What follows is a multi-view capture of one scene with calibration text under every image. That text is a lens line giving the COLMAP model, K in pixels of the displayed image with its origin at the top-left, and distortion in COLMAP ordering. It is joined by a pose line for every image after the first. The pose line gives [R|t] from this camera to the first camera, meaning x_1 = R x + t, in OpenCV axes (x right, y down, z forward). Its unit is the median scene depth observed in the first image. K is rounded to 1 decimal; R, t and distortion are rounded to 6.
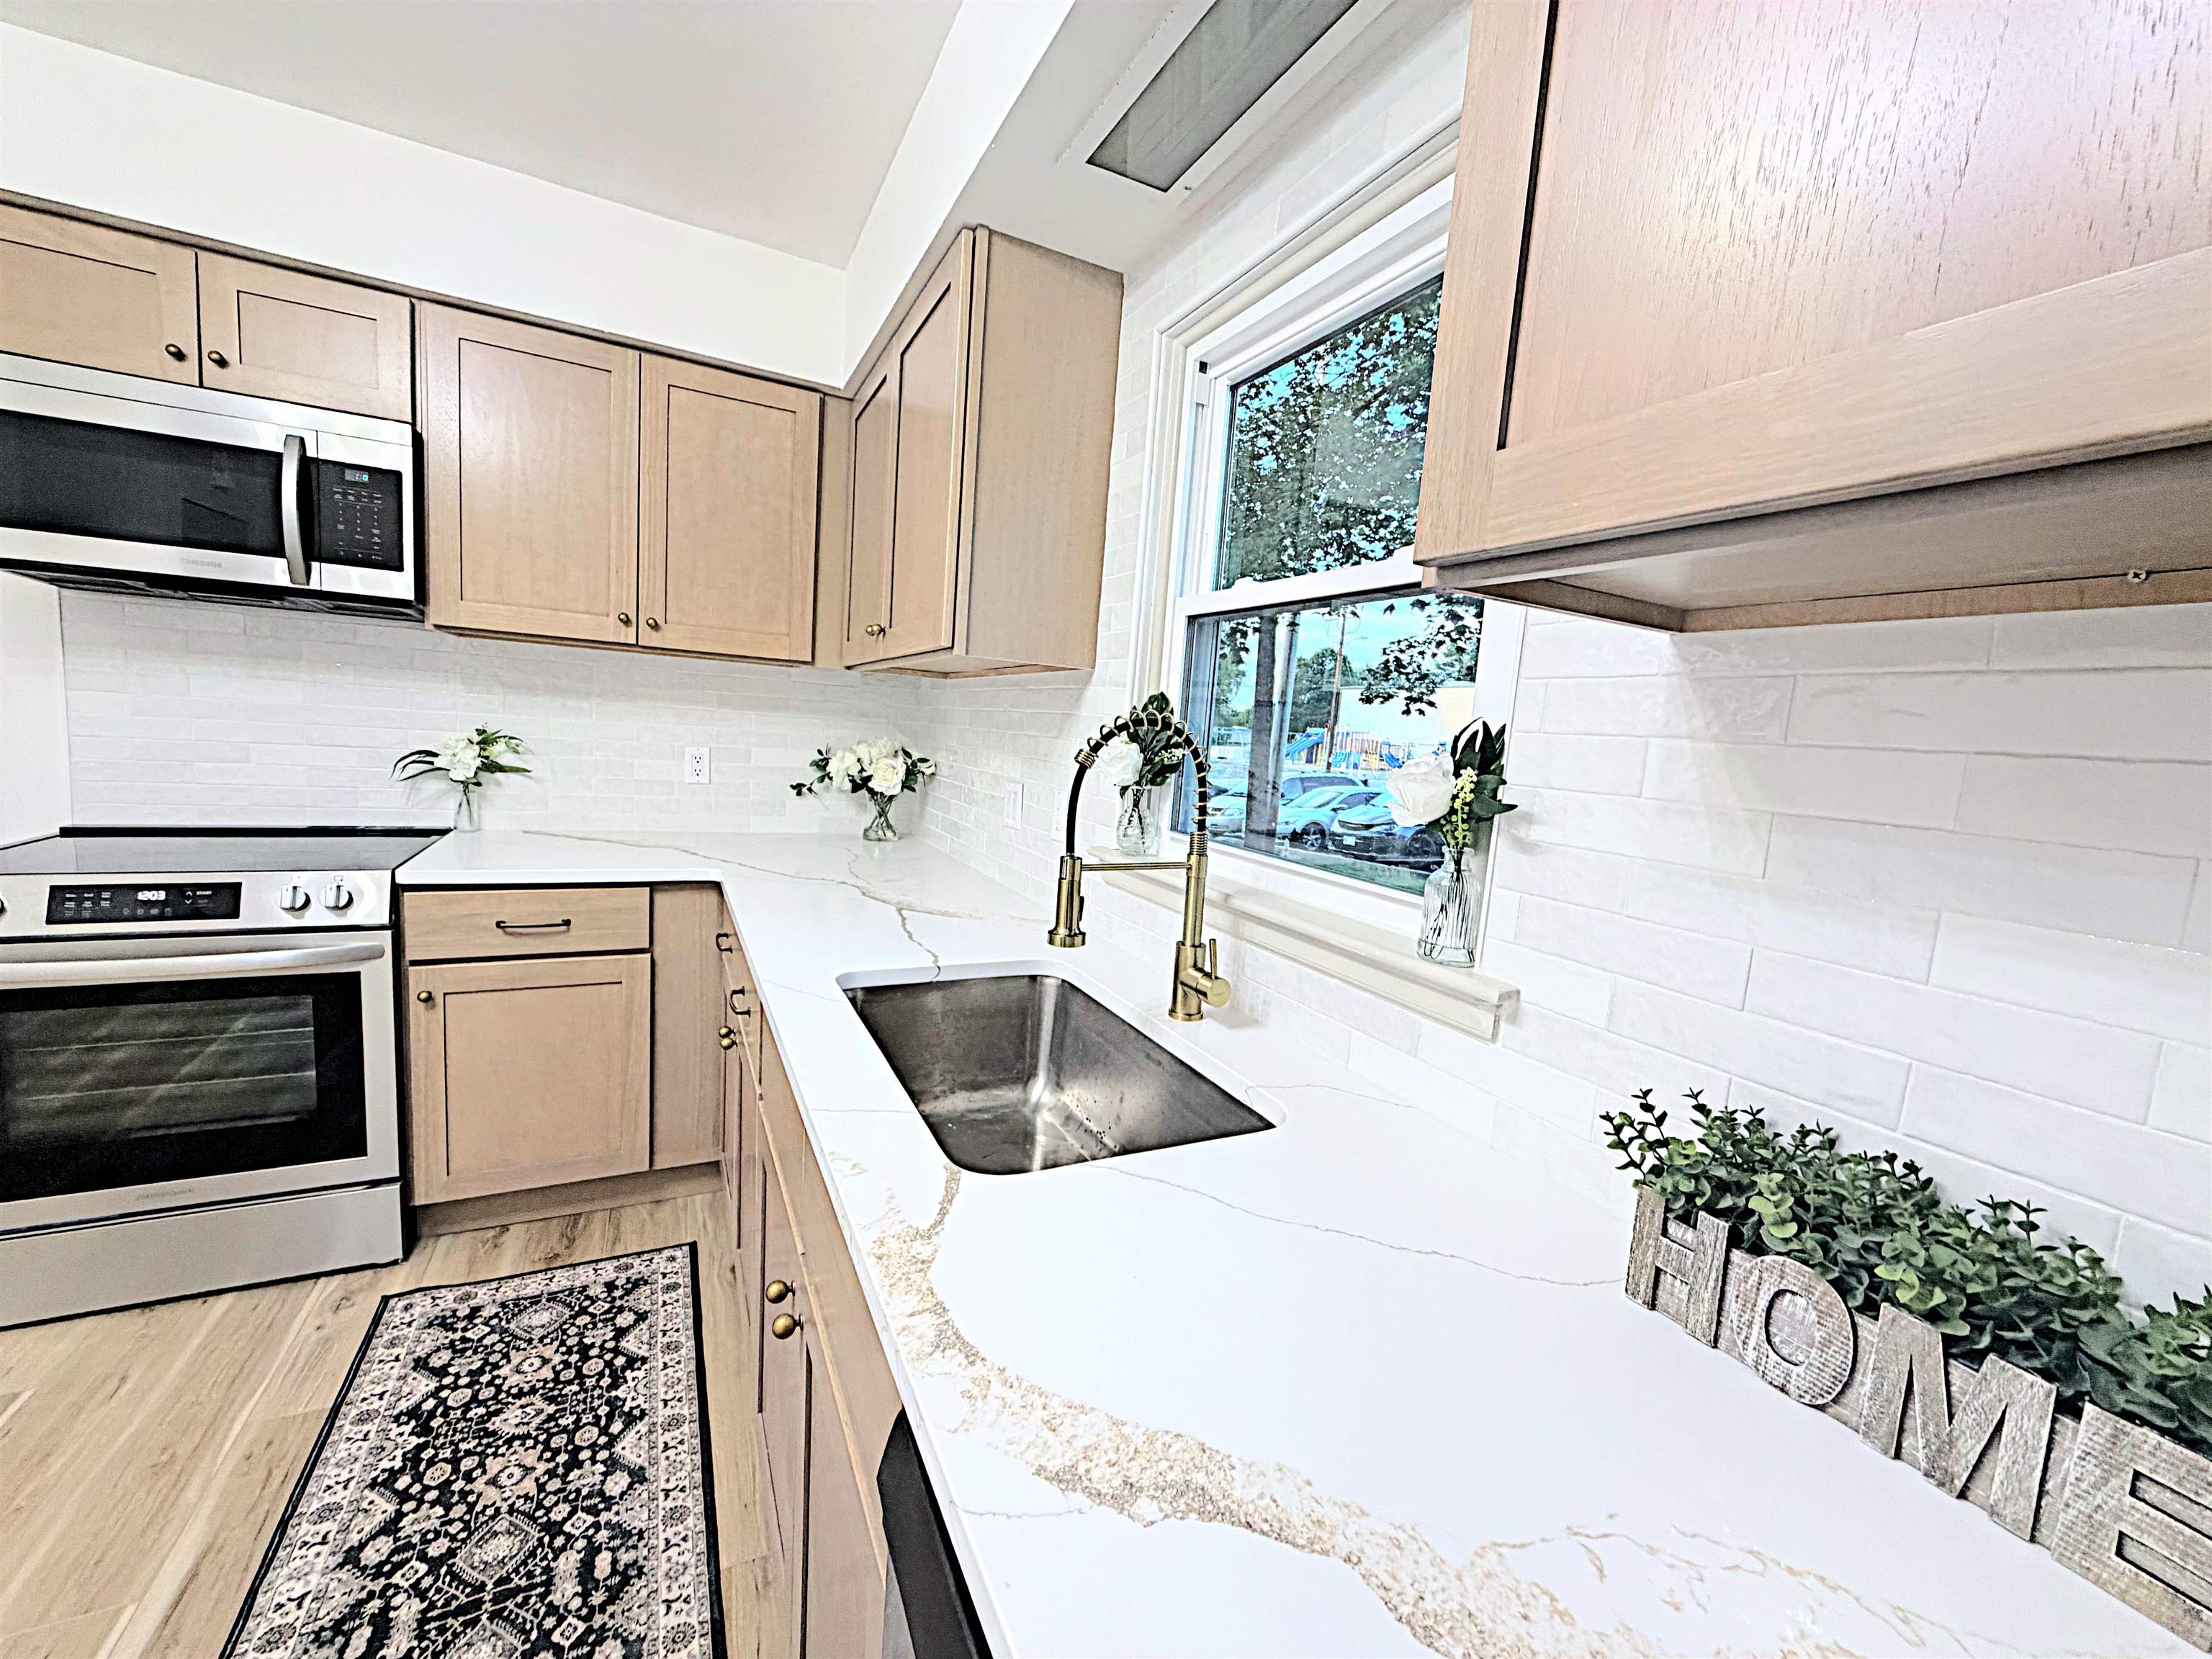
lens RADIAL K [[882.0, 0, 1099.5], [0, 882.0, 827.3], [0, 0, 1]] dist [0.001174, -0.000336]
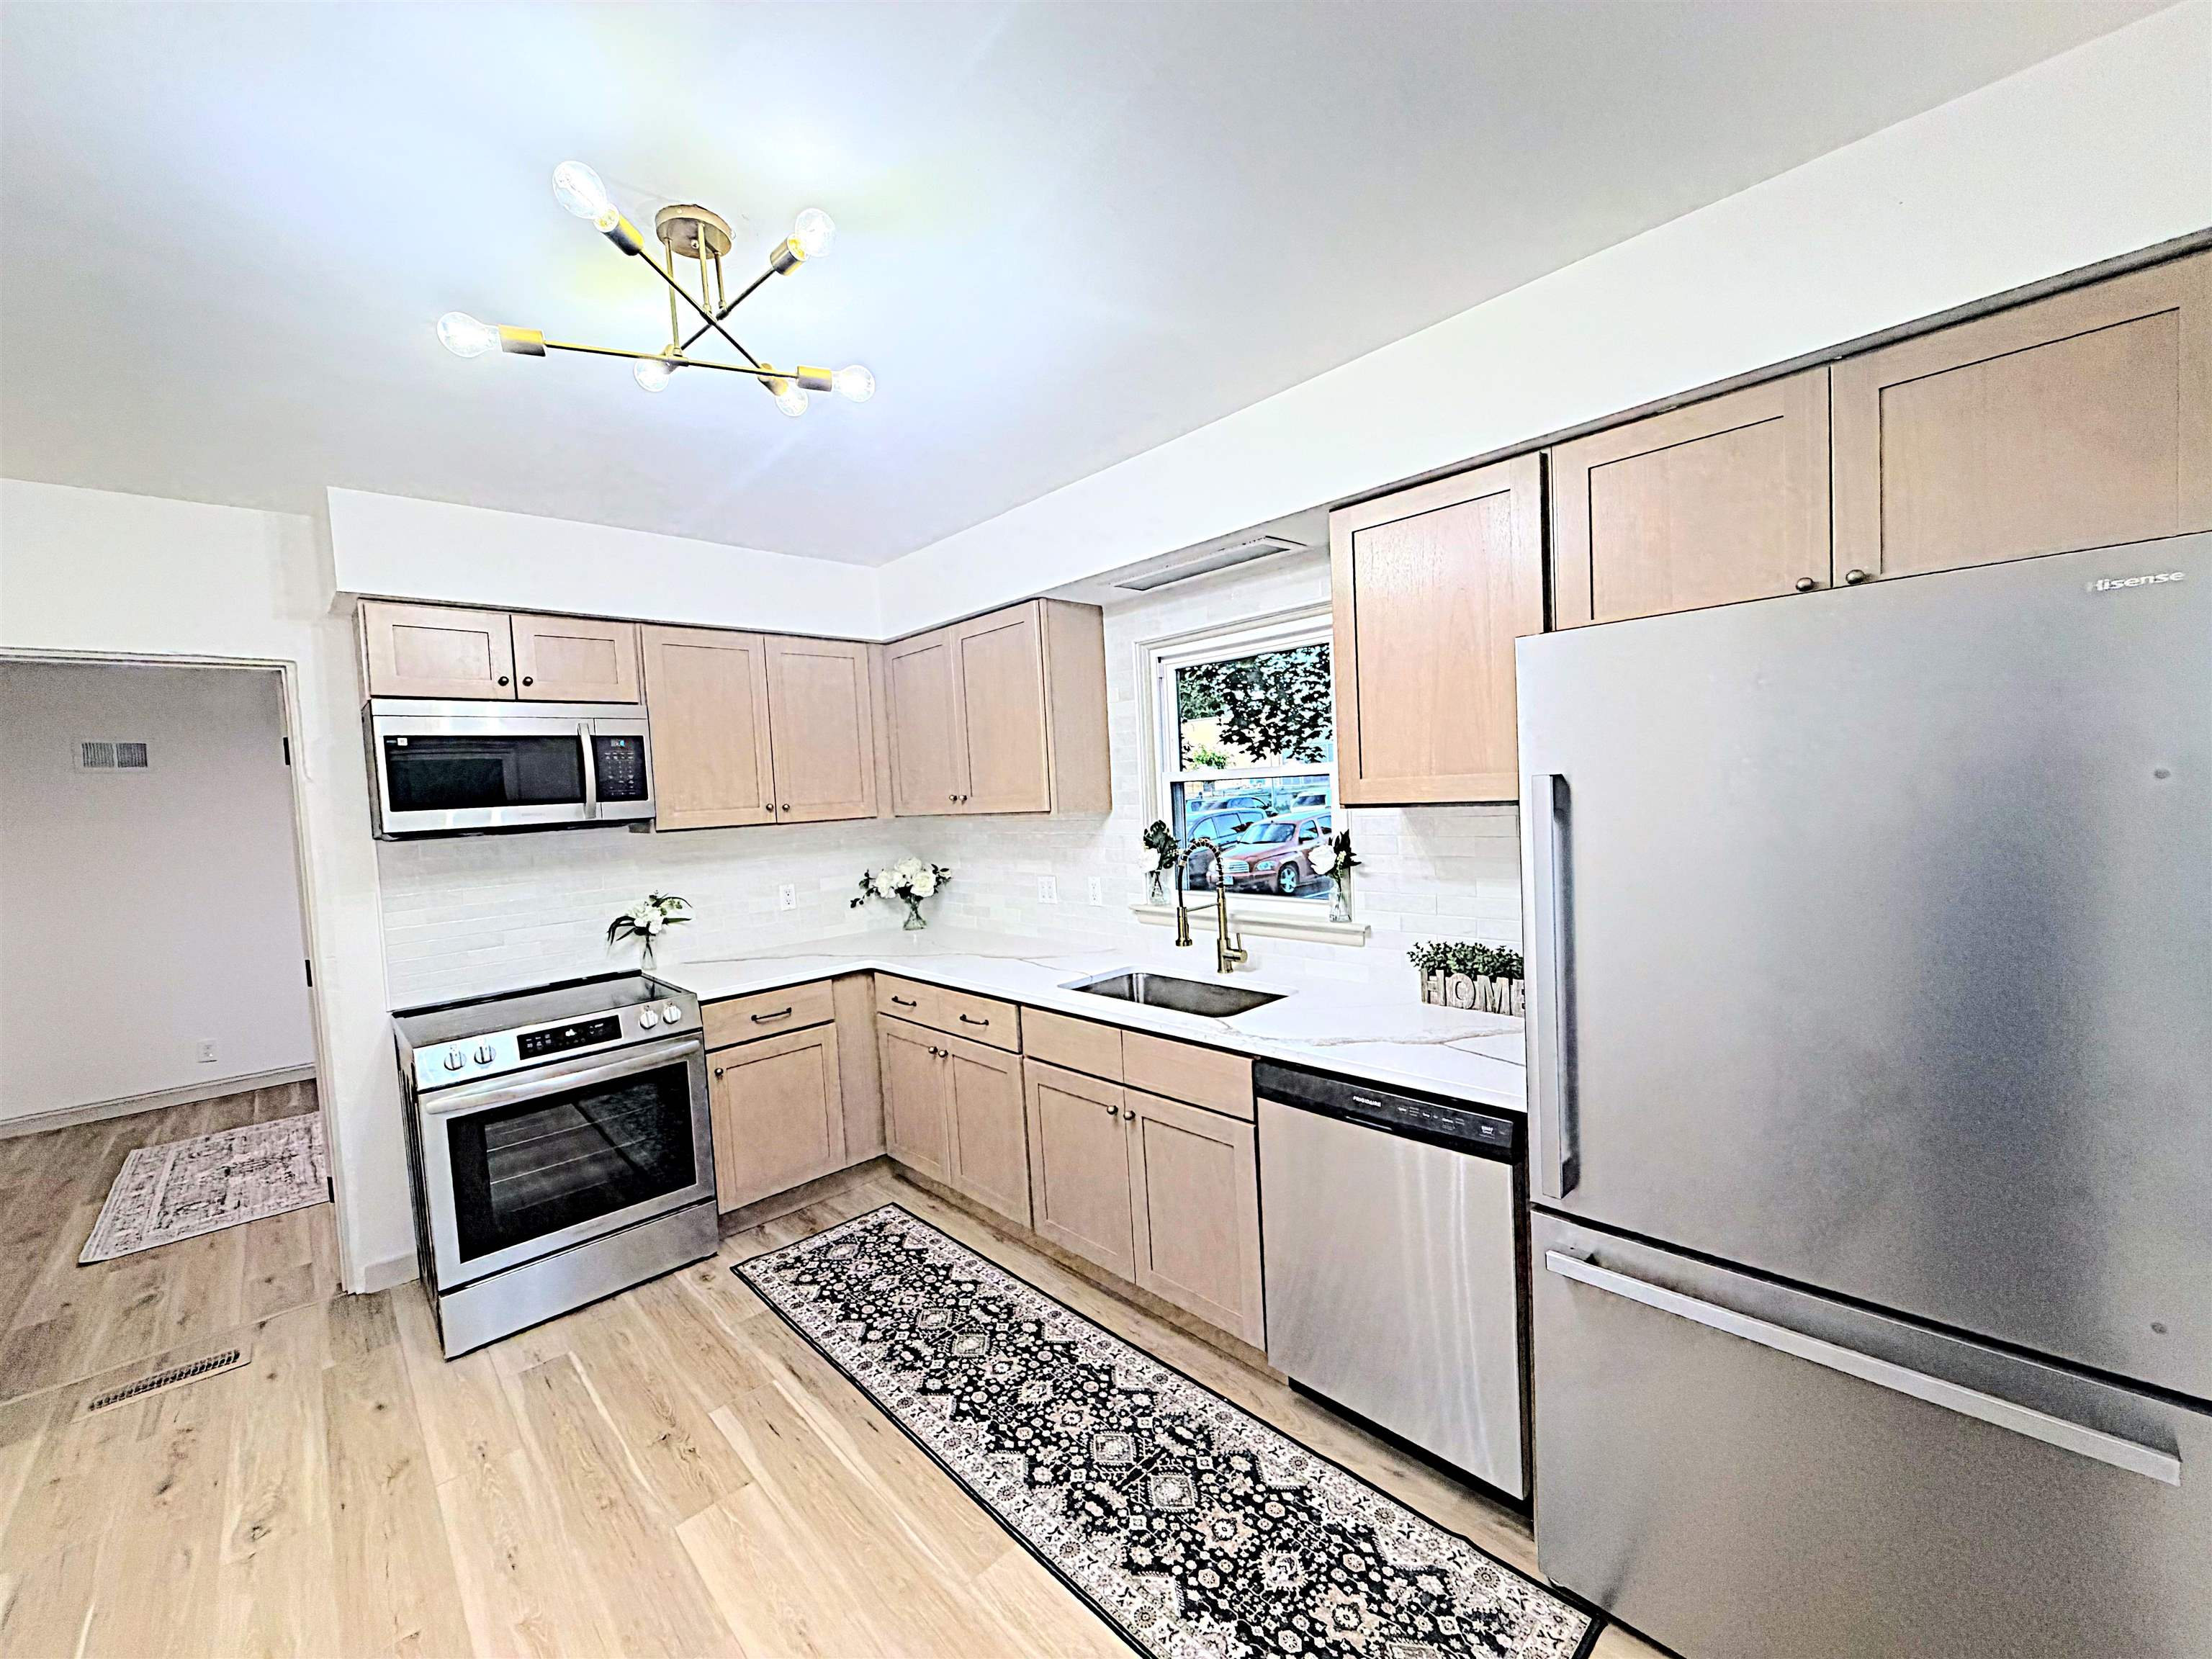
lens RADIAL K [[882.0, 0, 1099.5], [0, 882.0, 827.3], [0, 0, 1]] dist [0.001174, -0.000336]
pose [[0.949163, -0.134932, 0.284398, -0.580566], [0.152210, 0.987561, -0.039447, -0.076655], [-0.275537, 0.080730, 0.957894, -0.782799]]
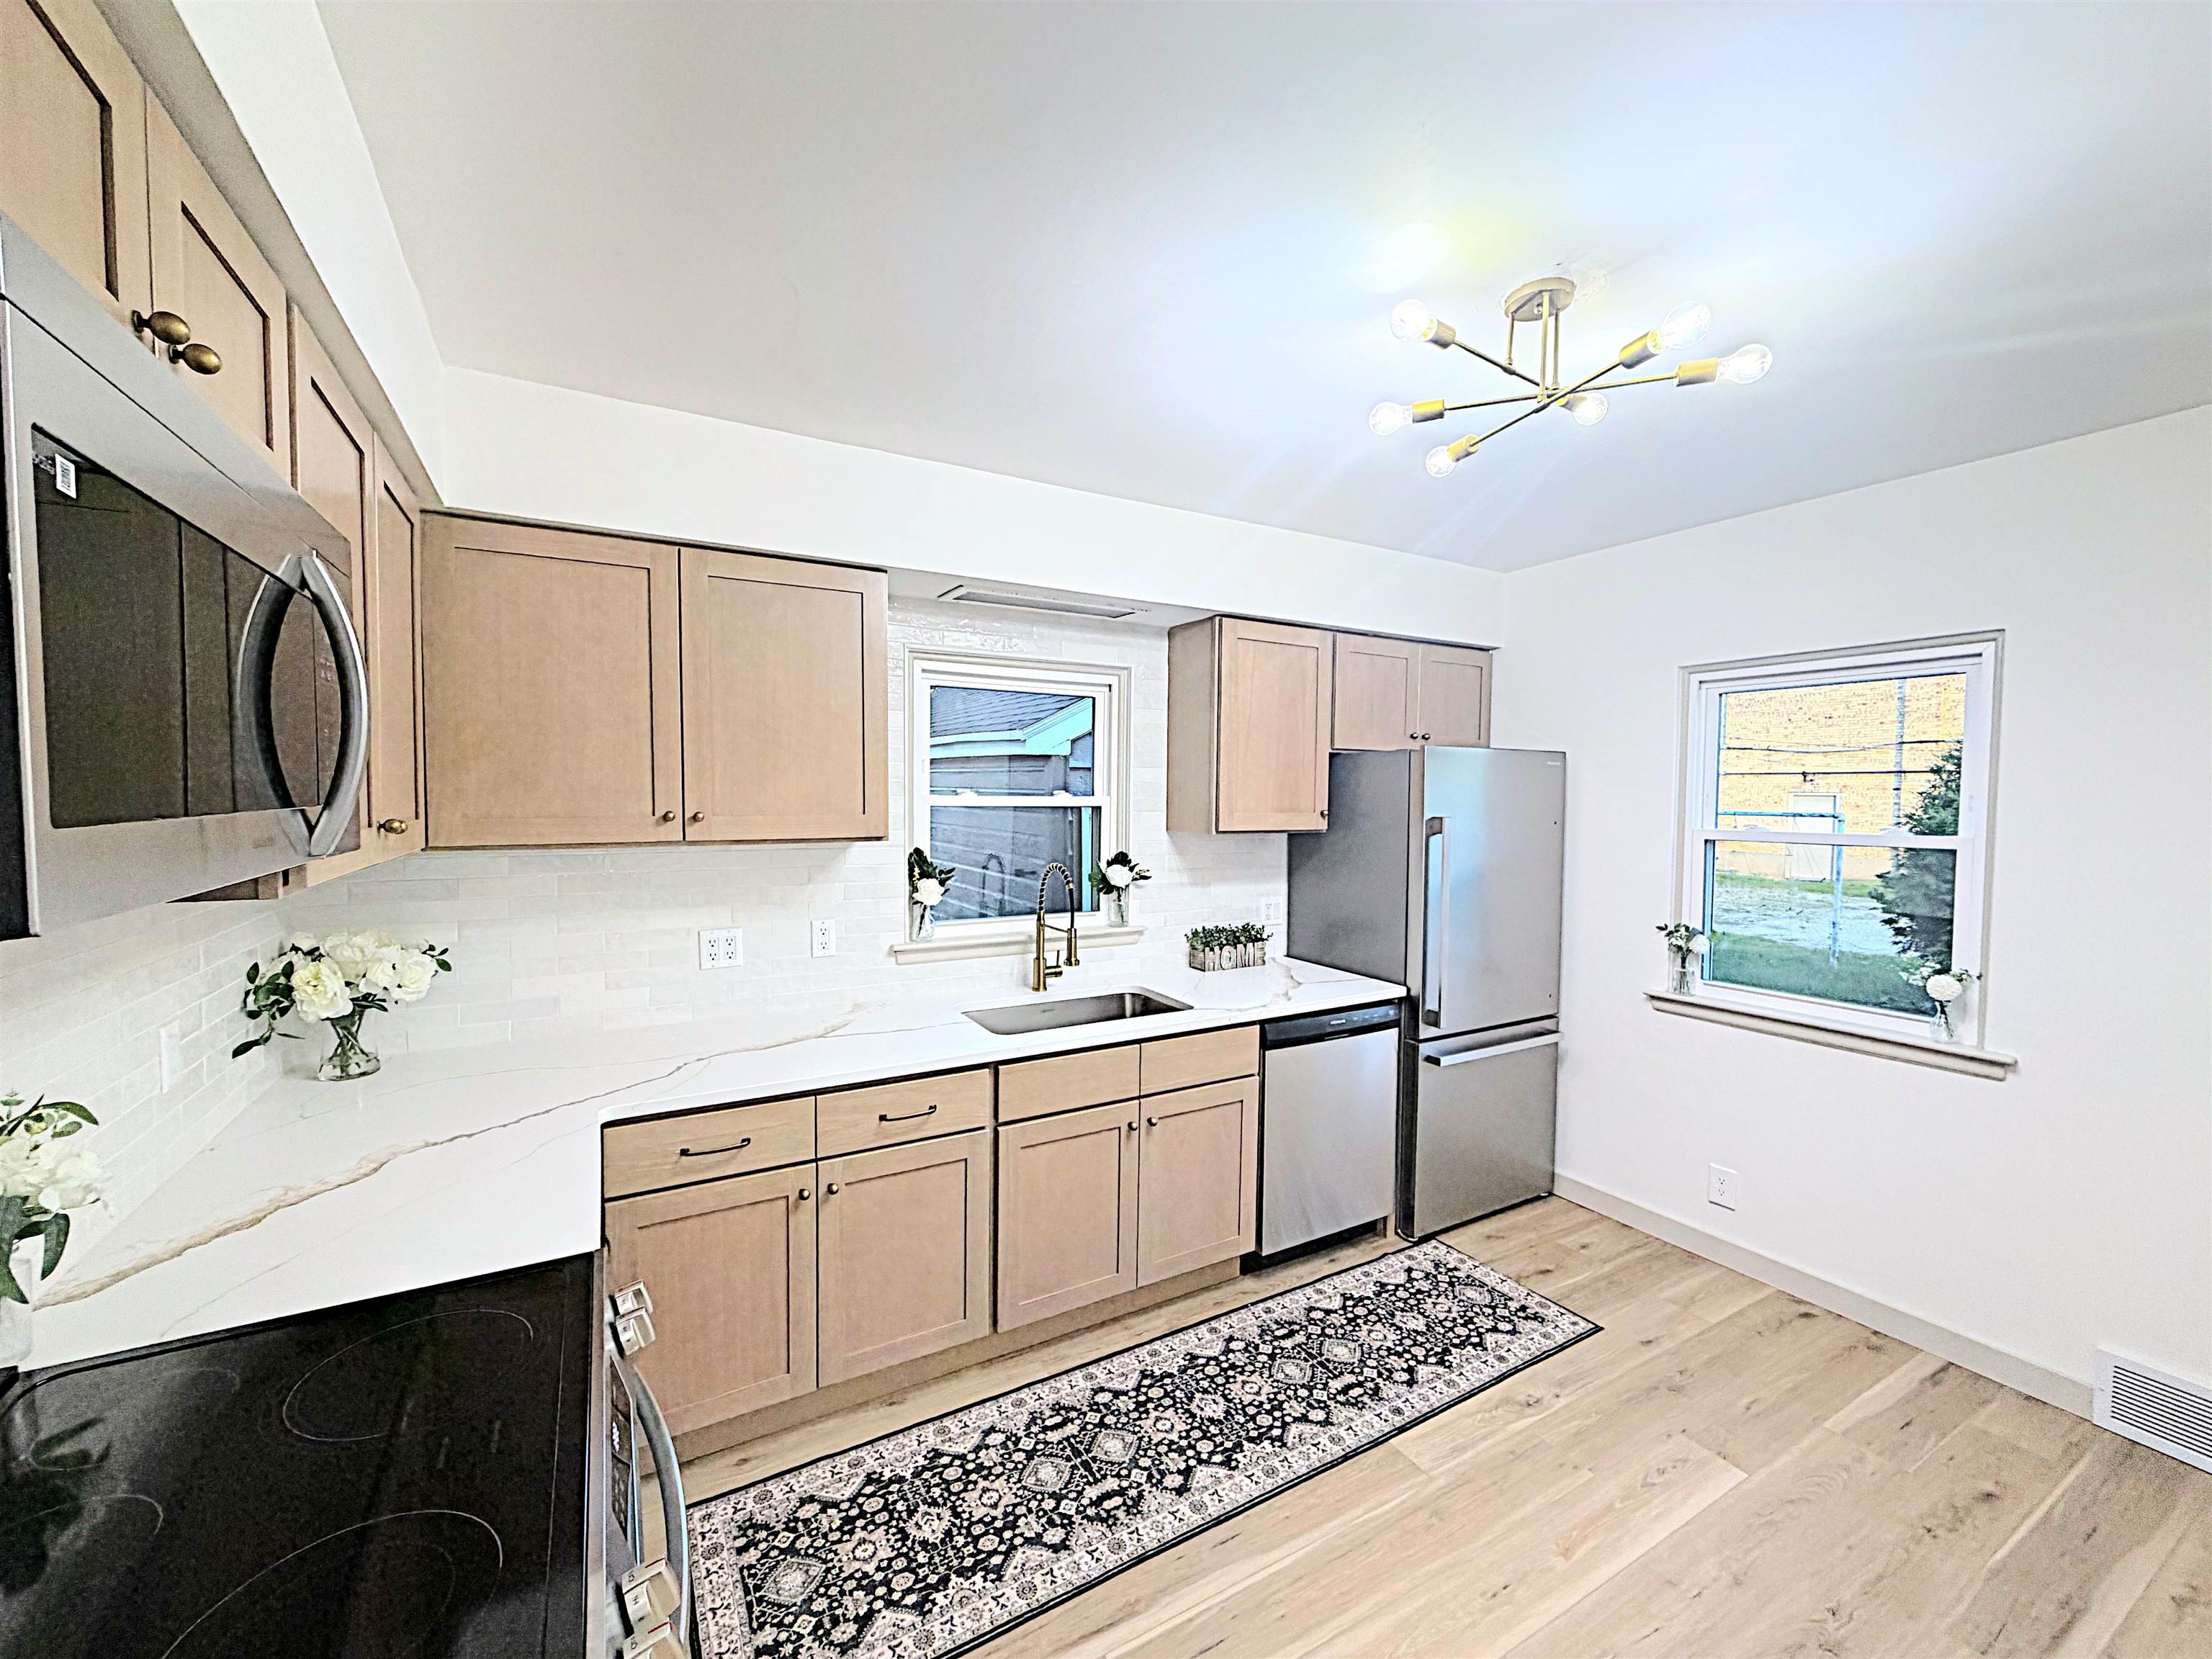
lens RADIAL K [[882.0, 0, 1099.5], [0, 882.0, 827.3], [0, 0, 1]] dist [0.001174, -0.000336]
pose [[-0.053226, -0.113719, 0.992086, -1.607649], [0.097647, 0.988140, 0.118506, -0.347248], [-0.993797, 0.103182, -0.041491, 0.671766]]
